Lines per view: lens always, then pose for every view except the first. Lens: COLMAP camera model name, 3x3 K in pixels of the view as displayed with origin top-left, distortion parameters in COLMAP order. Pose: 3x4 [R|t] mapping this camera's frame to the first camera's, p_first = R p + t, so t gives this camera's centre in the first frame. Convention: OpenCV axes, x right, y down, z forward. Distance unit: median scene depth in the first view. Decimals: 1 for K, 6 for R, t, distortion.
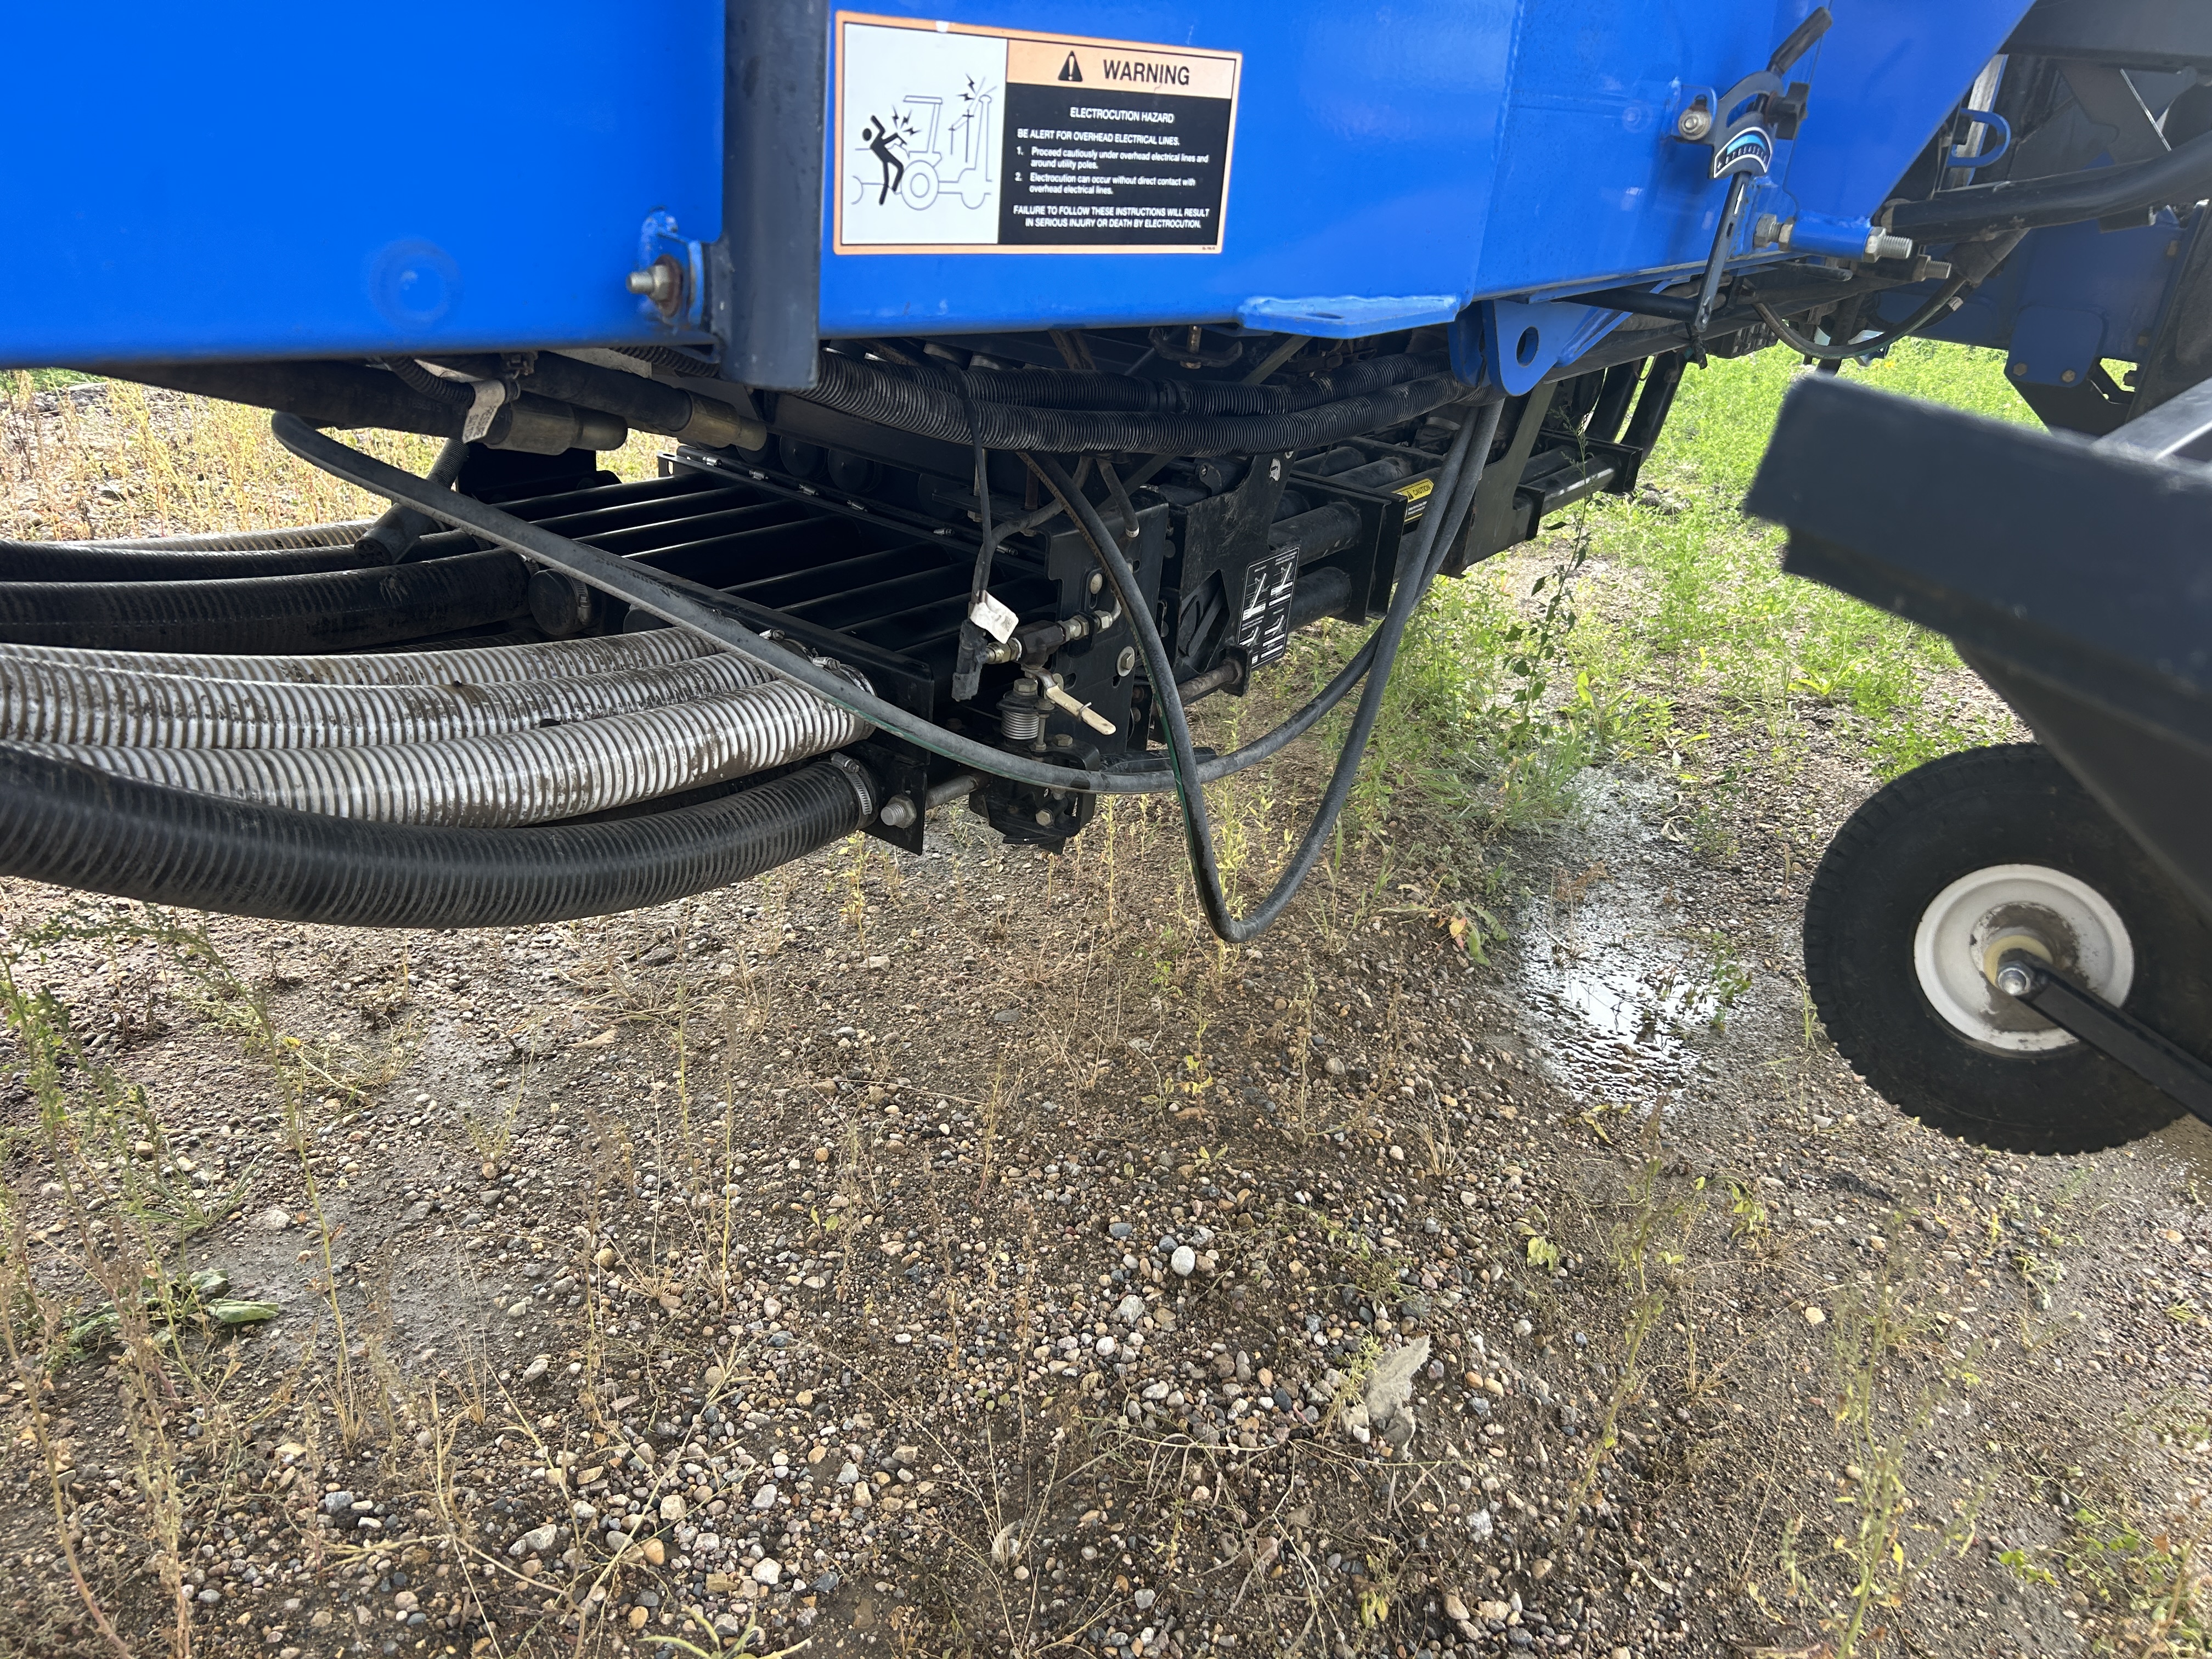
lens RADIAL K [[1673.5, 0, 1106.0], [0, 1673.5, 829.5], [0, 0, 1]] dist [0.048803, -0.056277]
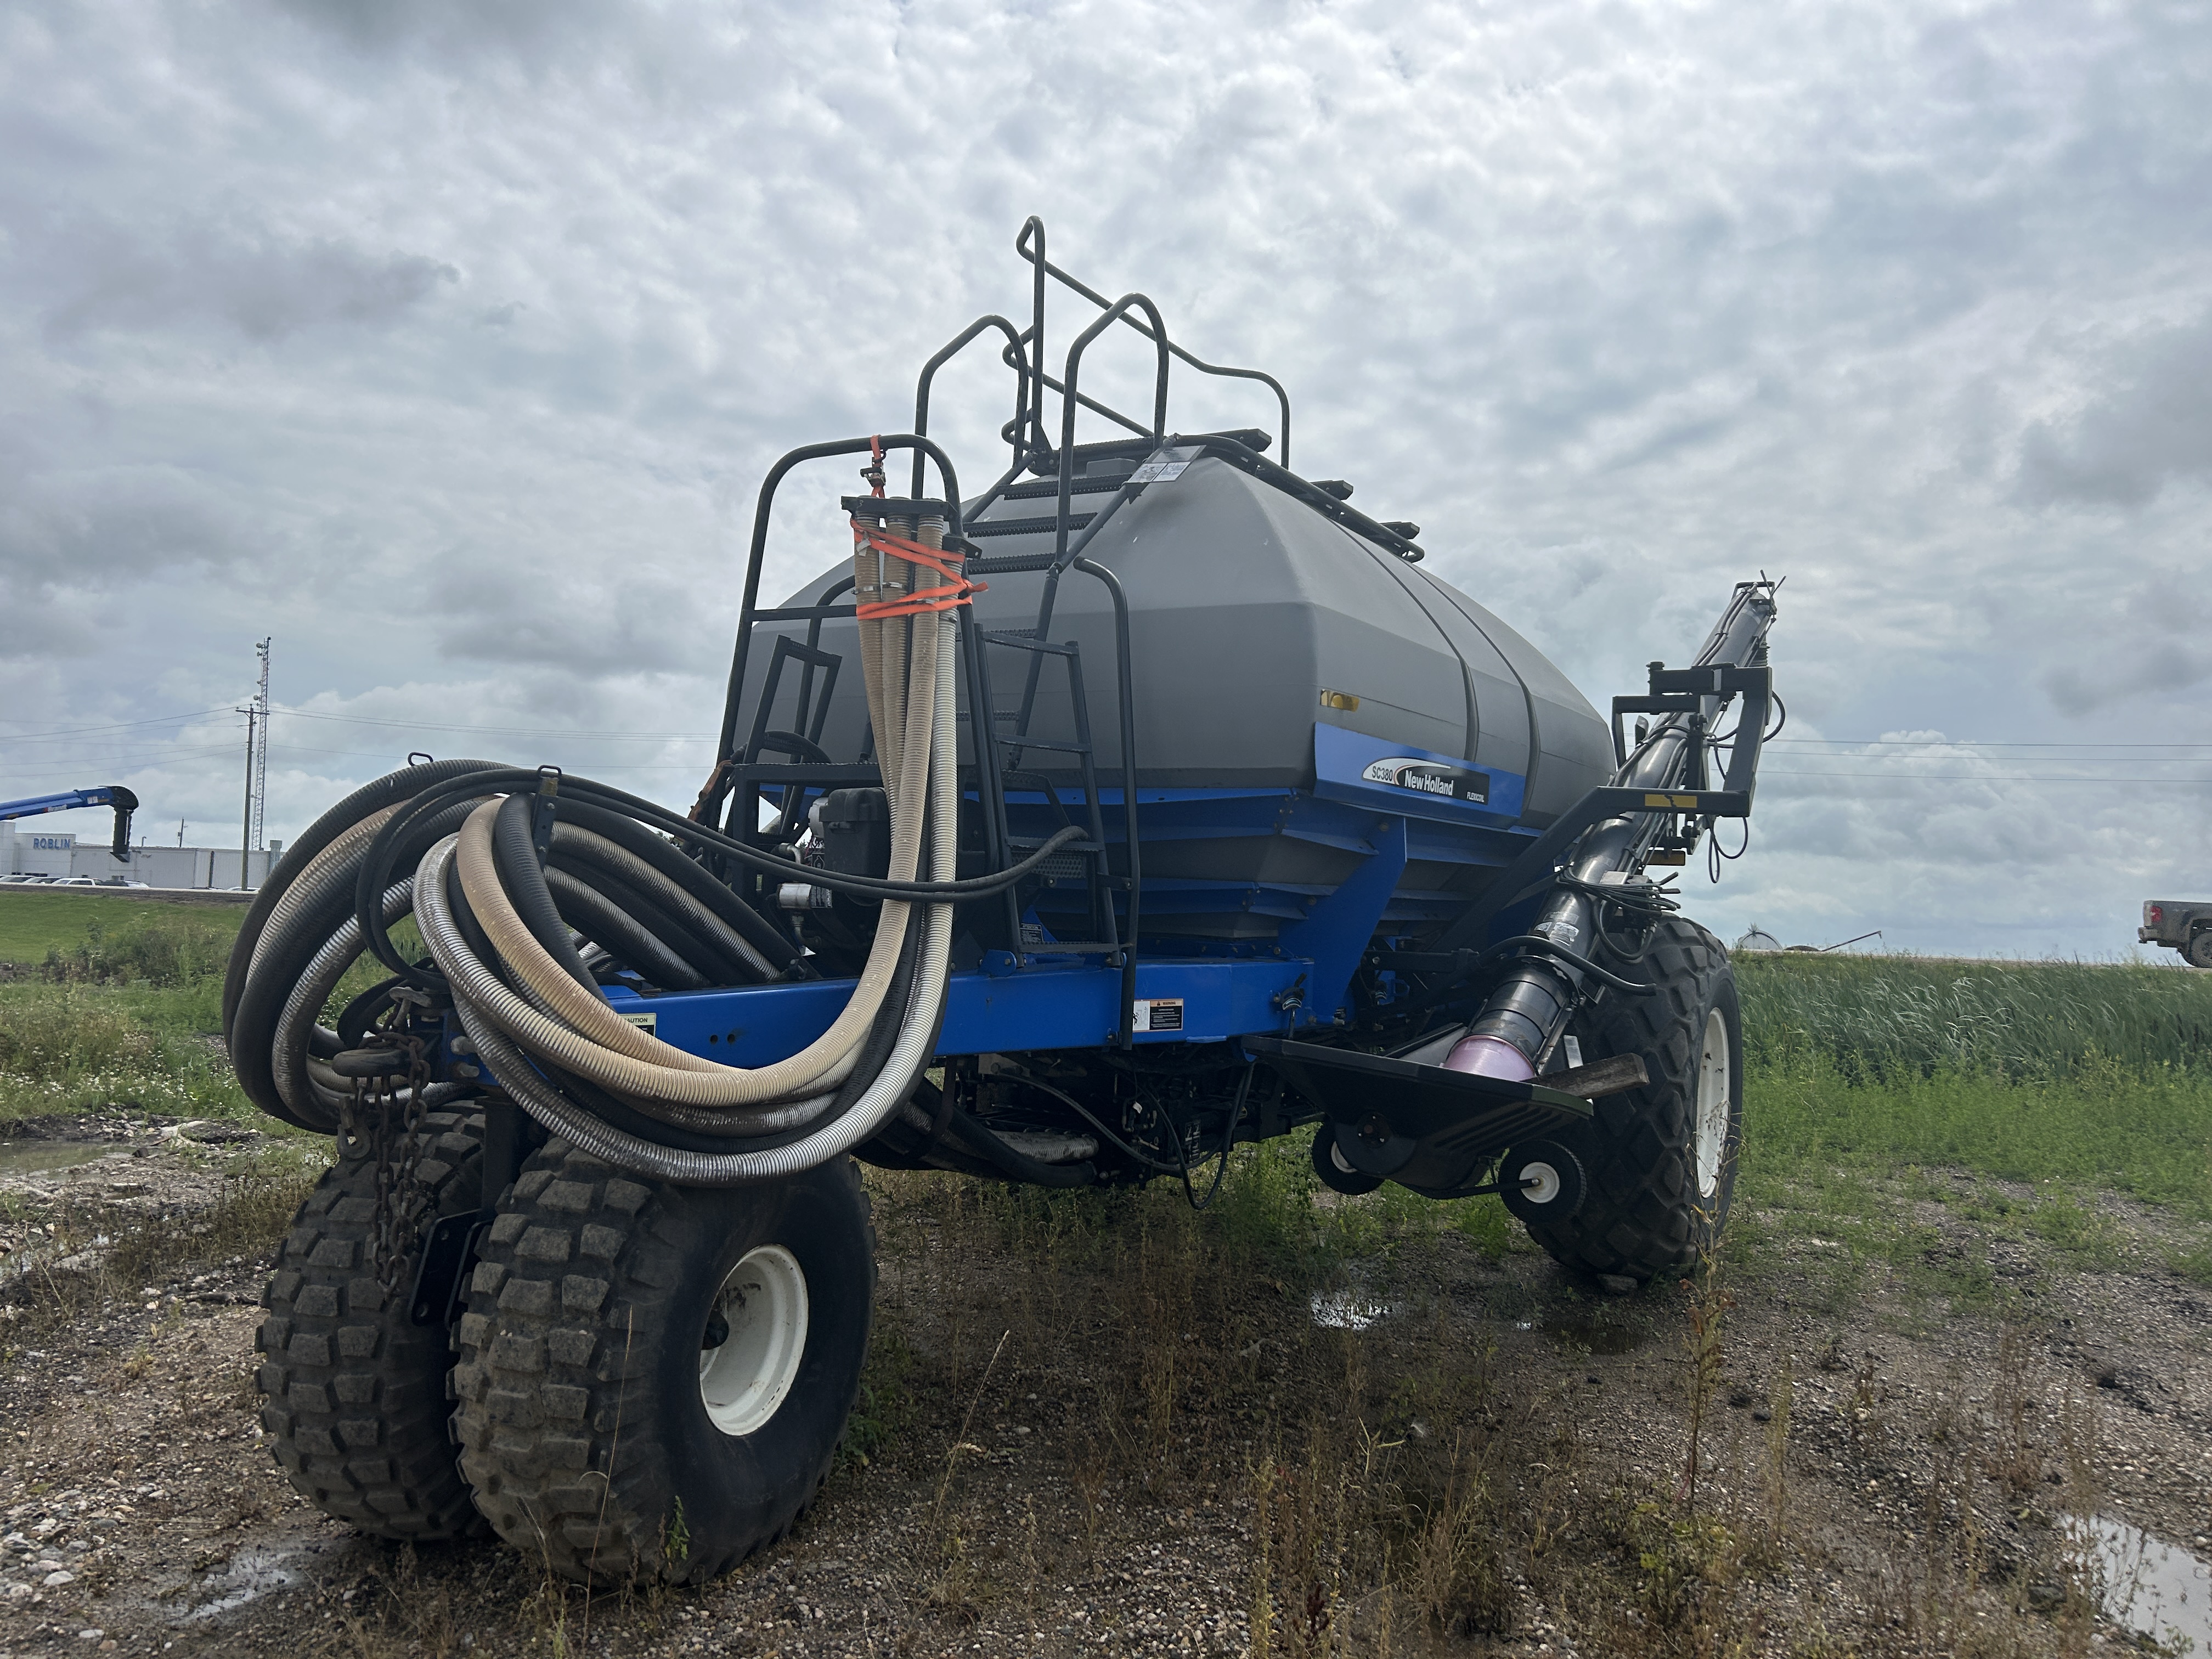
lens RADIAL K [[1673.5, 0, 1106.0], [0, 1673.5, 829.5], [0, 0, 1]] dist [0.048803, -0.056277]
pose [[0.995382, -0.051024, 0.081307, -0.461045], [0.082055, 0.891822, -0.444882, 1.165500], [-0.049811, 0.449499, 0.891891, -3.261706]]
